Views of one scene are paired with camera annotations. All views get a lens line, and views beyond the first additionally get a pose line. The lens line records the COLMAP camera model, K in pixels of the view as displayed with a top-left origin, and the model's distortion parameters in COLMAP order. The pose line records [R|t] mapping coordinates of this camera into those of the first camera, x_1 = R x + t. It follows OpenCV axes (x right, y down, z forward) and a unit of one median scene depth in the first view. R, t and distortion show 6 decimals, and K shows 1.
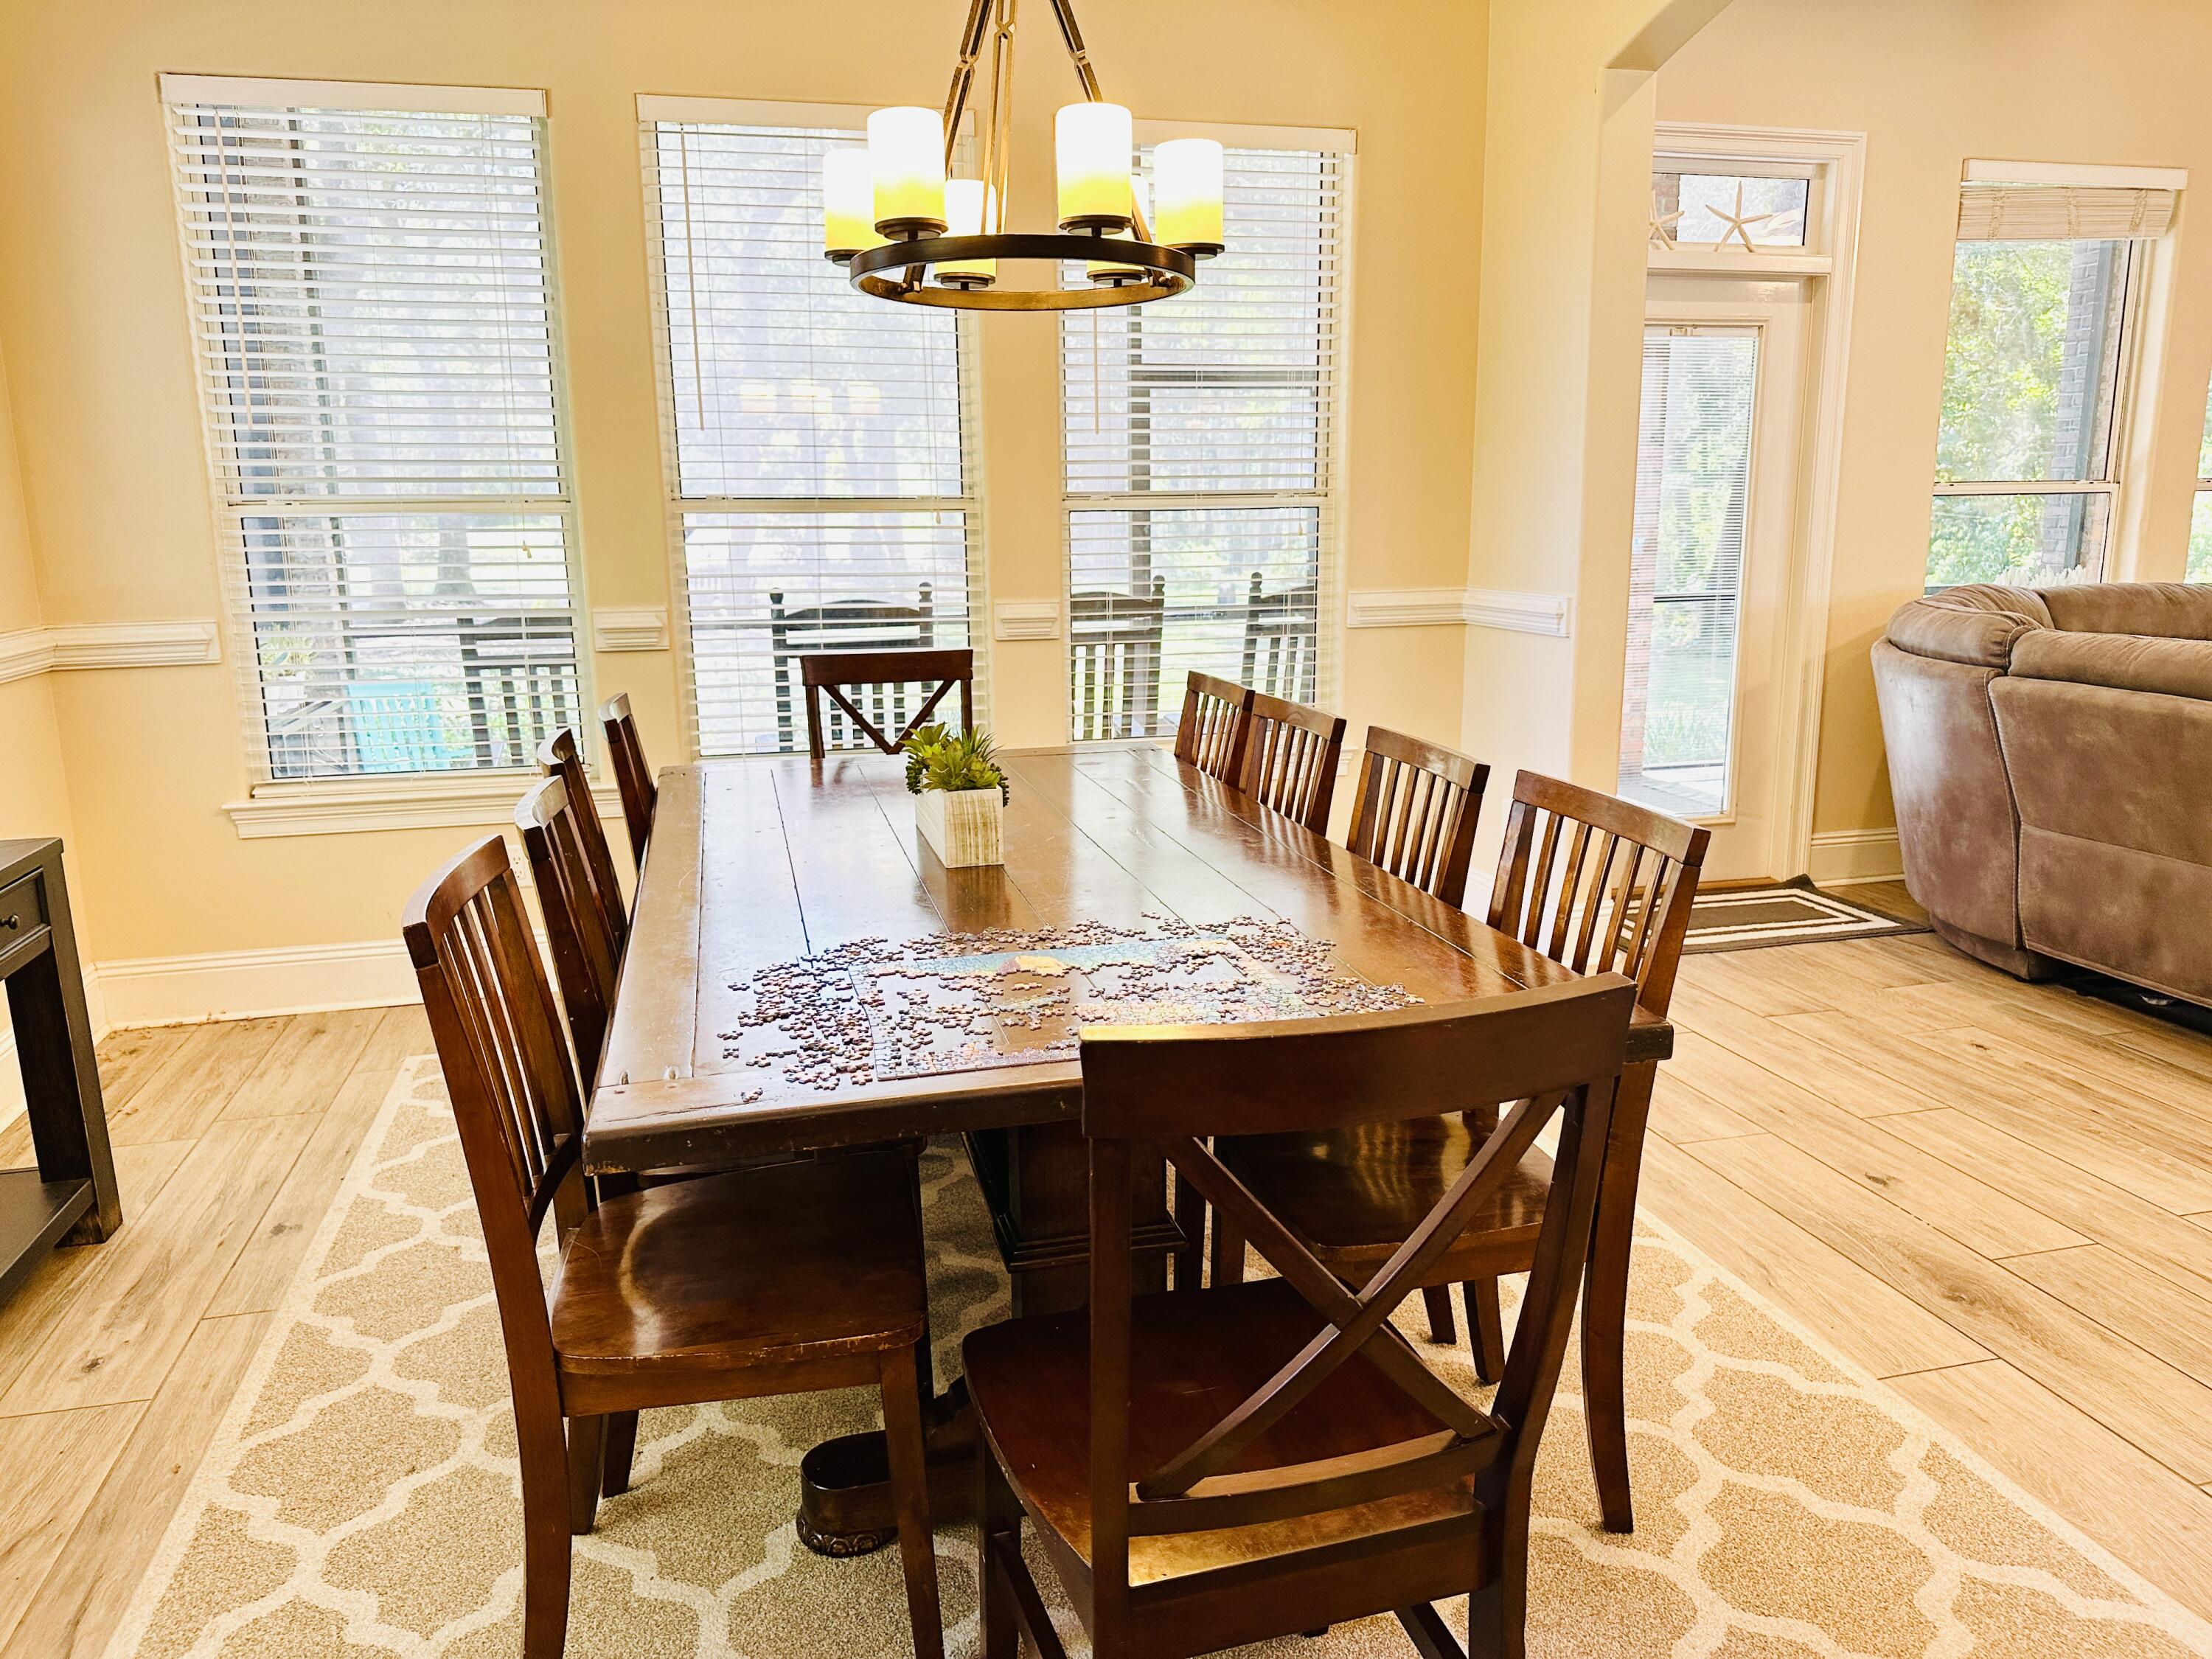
lens RADIAL K [[1581.5, 0, 1106.0], [0, 1581.5, 829.5], [0, 0, 1]] dist [0.008189, -0.023159]
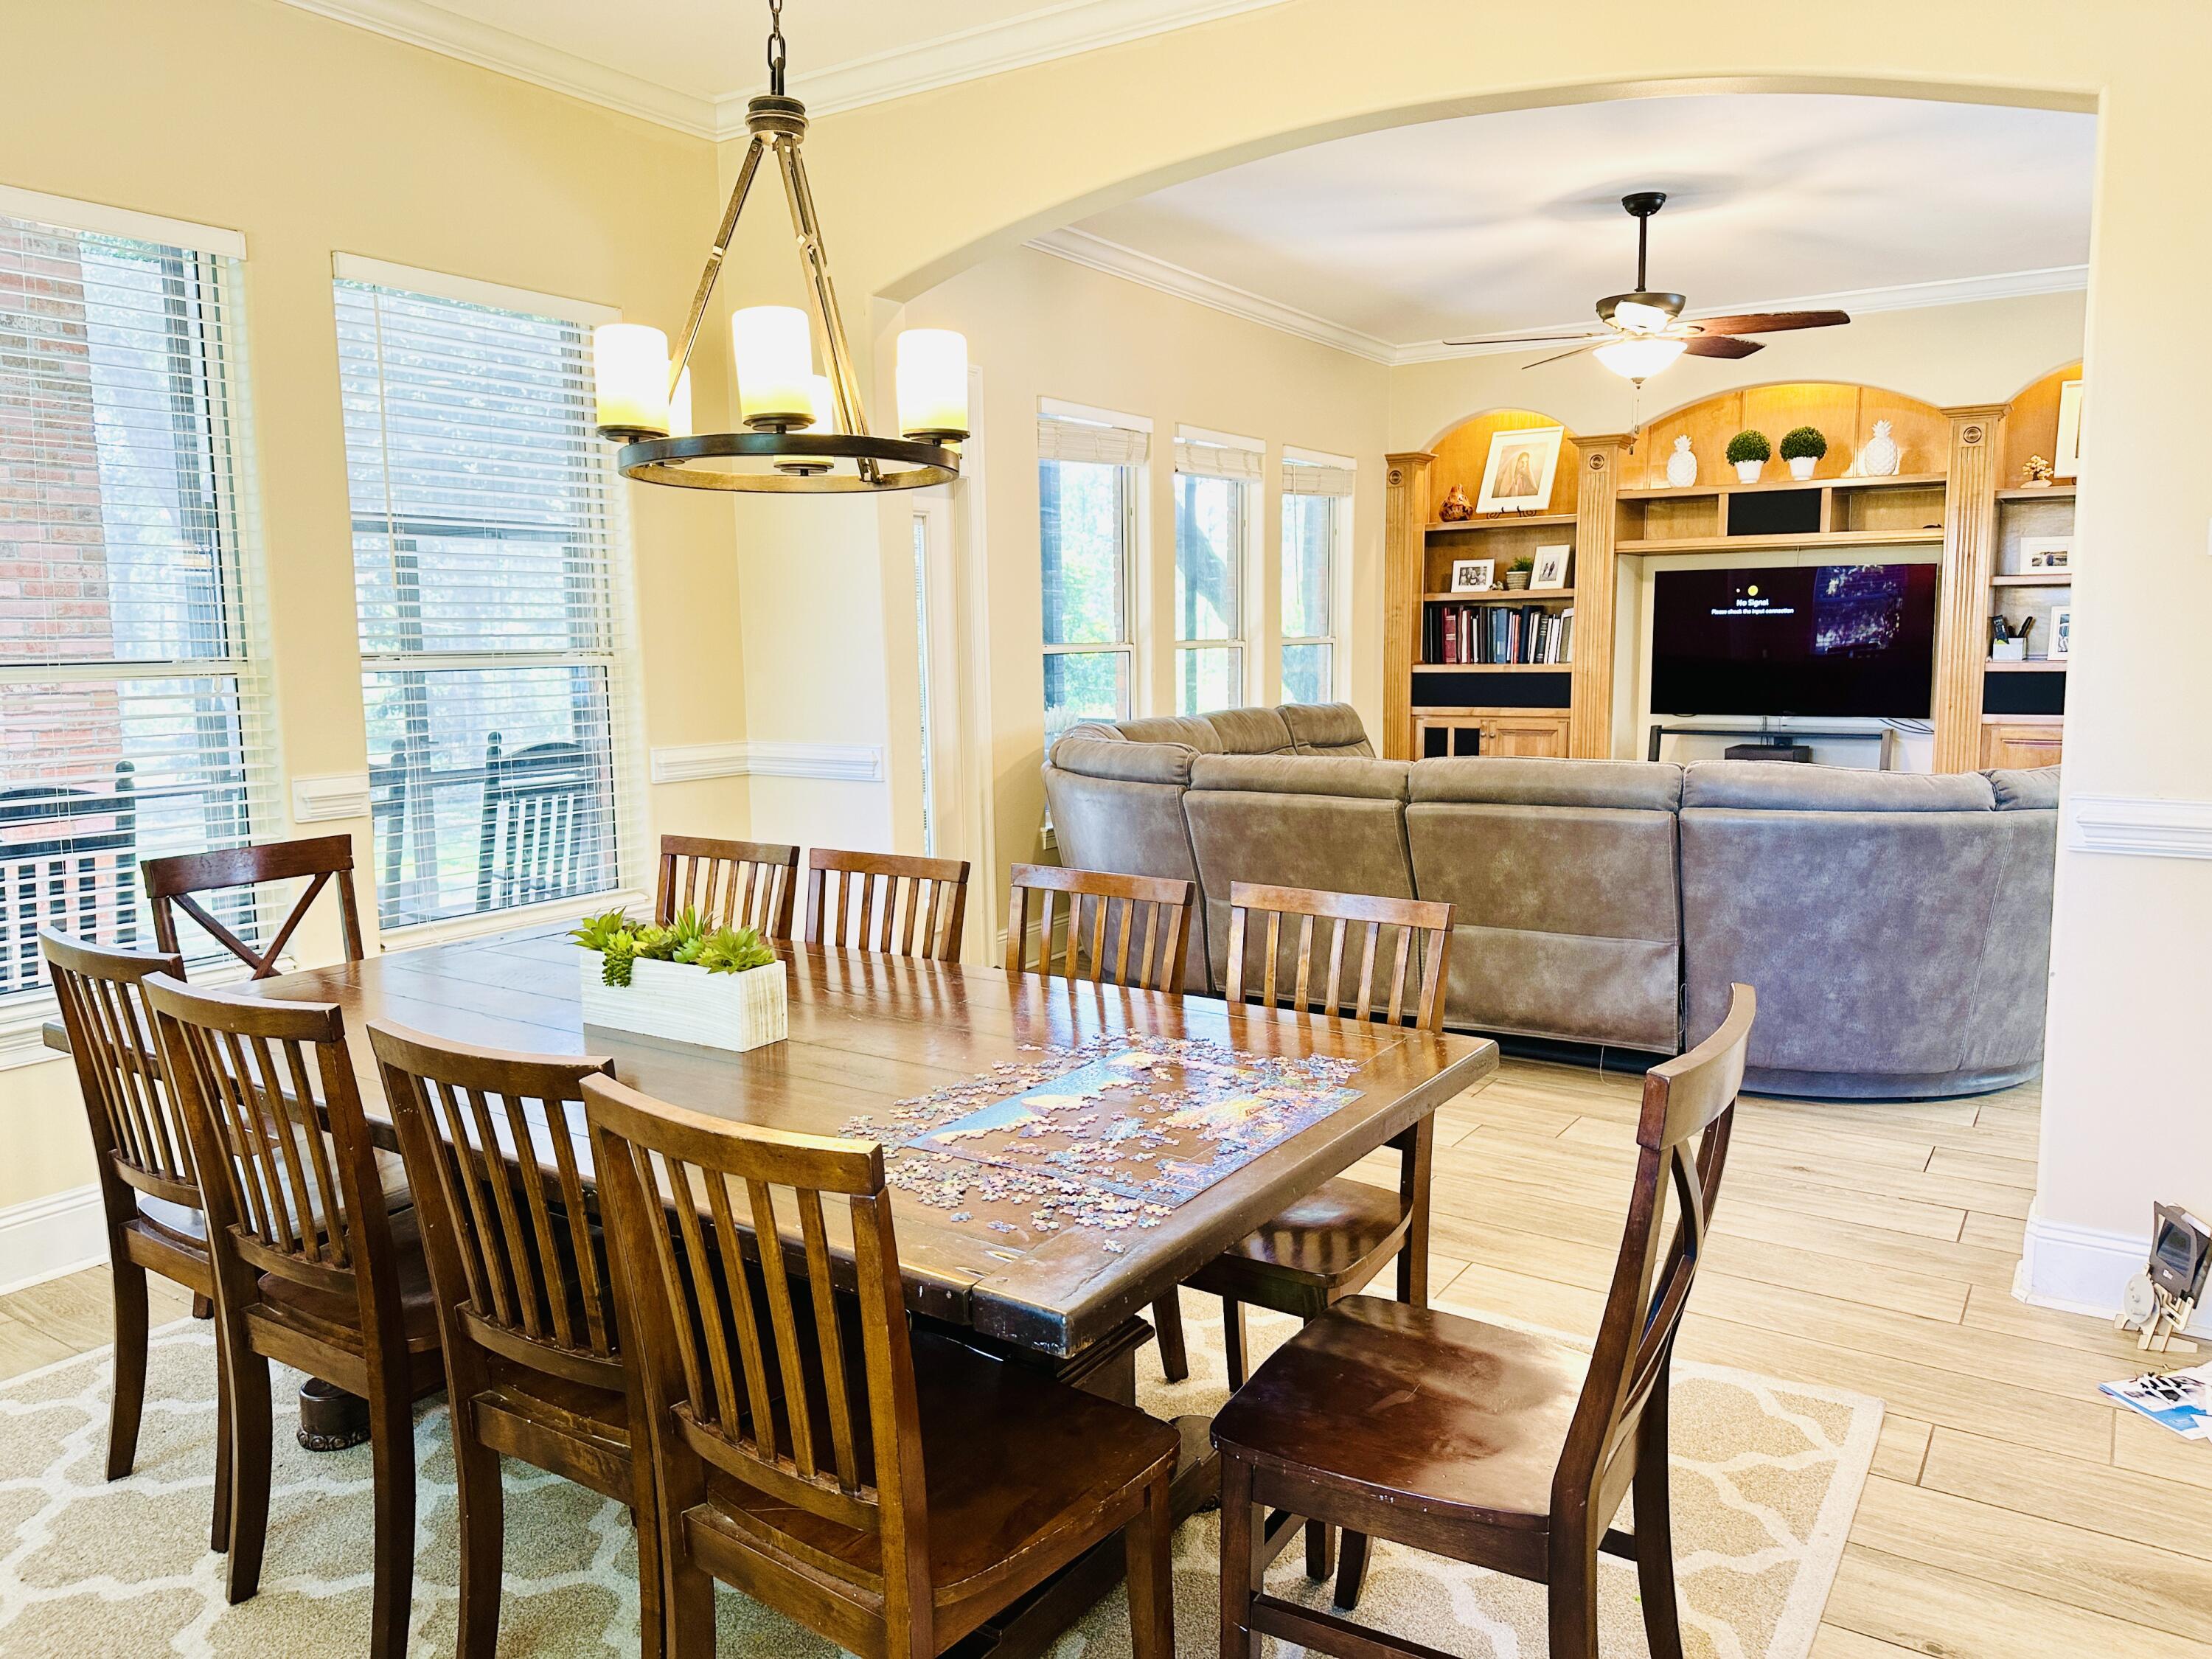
lens RADIAL K [[1565.8, 0, 1109.9], [0, 1565.8, 839.5], [0, 0, 1]] dist [0.052422, -0.051934]
pose [[0.716542, -0.085160, 0.692326, -0.409443], [0.138931, 0.990058, -0.022008, -0.035875], [-0.683568, 0.111955, 0.721249, 0.091038]]
